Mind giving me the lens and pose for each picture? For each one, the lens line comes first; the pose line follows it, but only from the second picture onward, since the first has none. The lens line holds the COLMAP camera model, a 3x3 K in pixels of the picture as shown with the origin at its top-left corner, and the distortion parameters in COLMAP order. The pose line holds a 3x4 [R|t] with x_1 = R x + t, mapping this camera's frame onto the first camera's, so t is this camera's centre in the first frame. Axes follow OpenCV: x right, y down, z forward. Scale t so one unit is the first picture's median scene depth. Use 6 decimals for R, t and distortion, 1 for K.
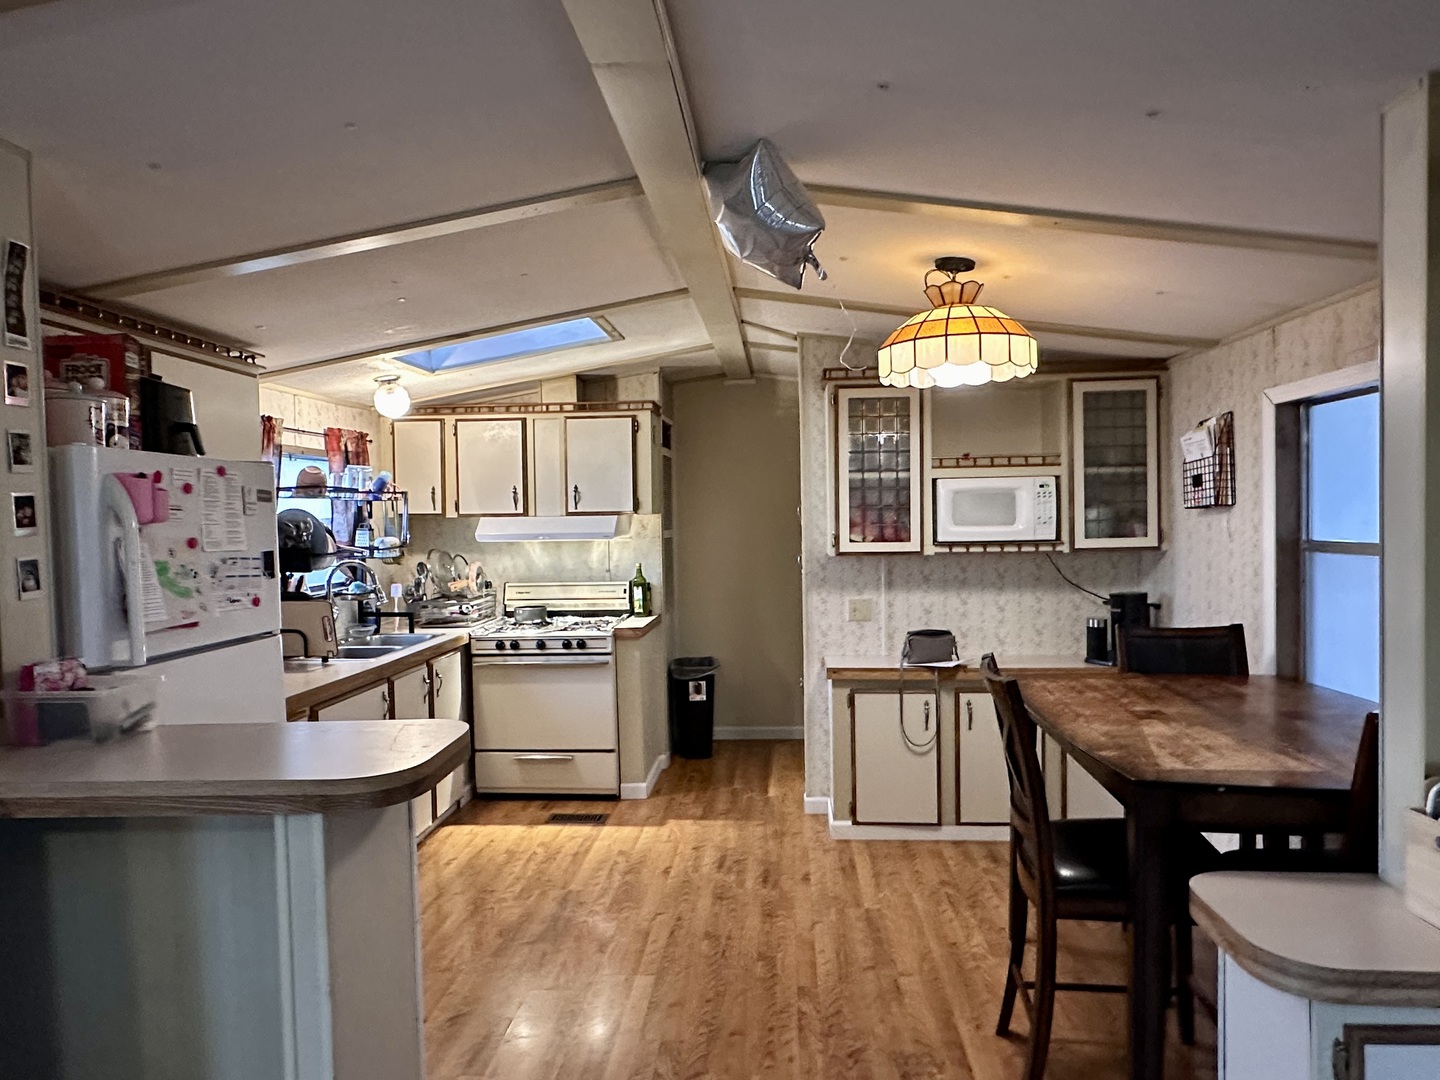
lens RADIAL K [[933.2, 0, 720.0], [0, 933.2, 540.0], [0, 0, 1]] dist [0.000585, 0.000068]
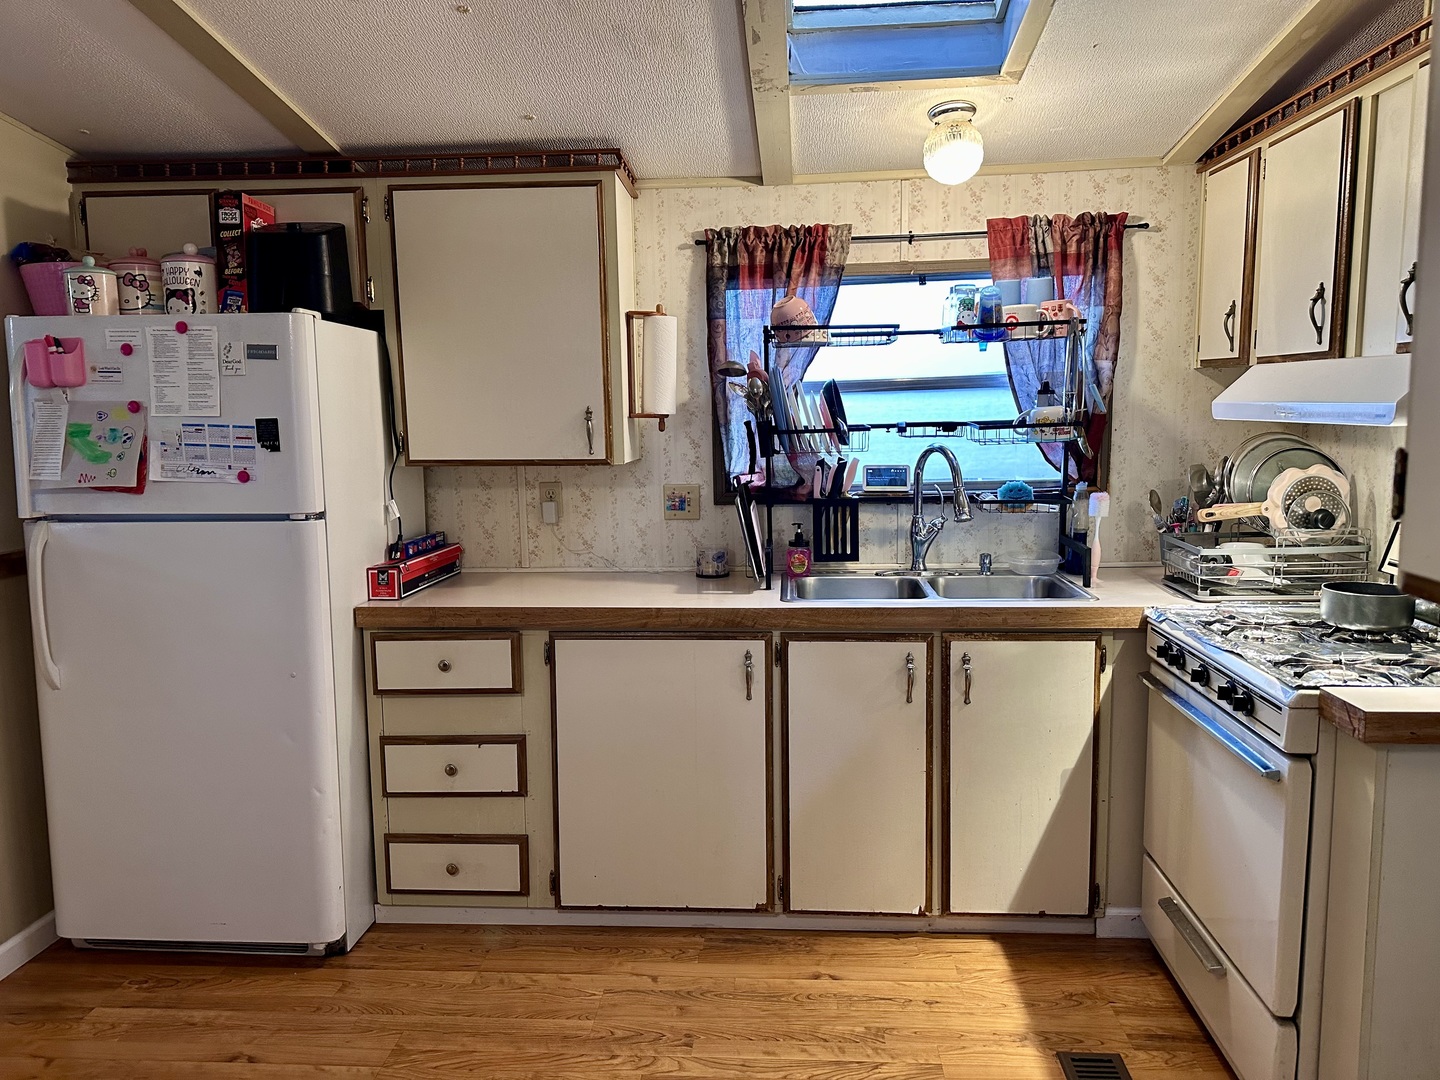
lens RADIAL K [[1025.2, 0, 720.0], [0, 1025.2, 540.0], [0, 0, 1]] dist [0.005082, 0.000041]
pose [[0.005155, 0.145094, -0.989404, 0.447481], [-0.011766, 0.989358, 0.145026, -0.018981], [0.999917, 0.010894, 0.006808, 1.403838]]
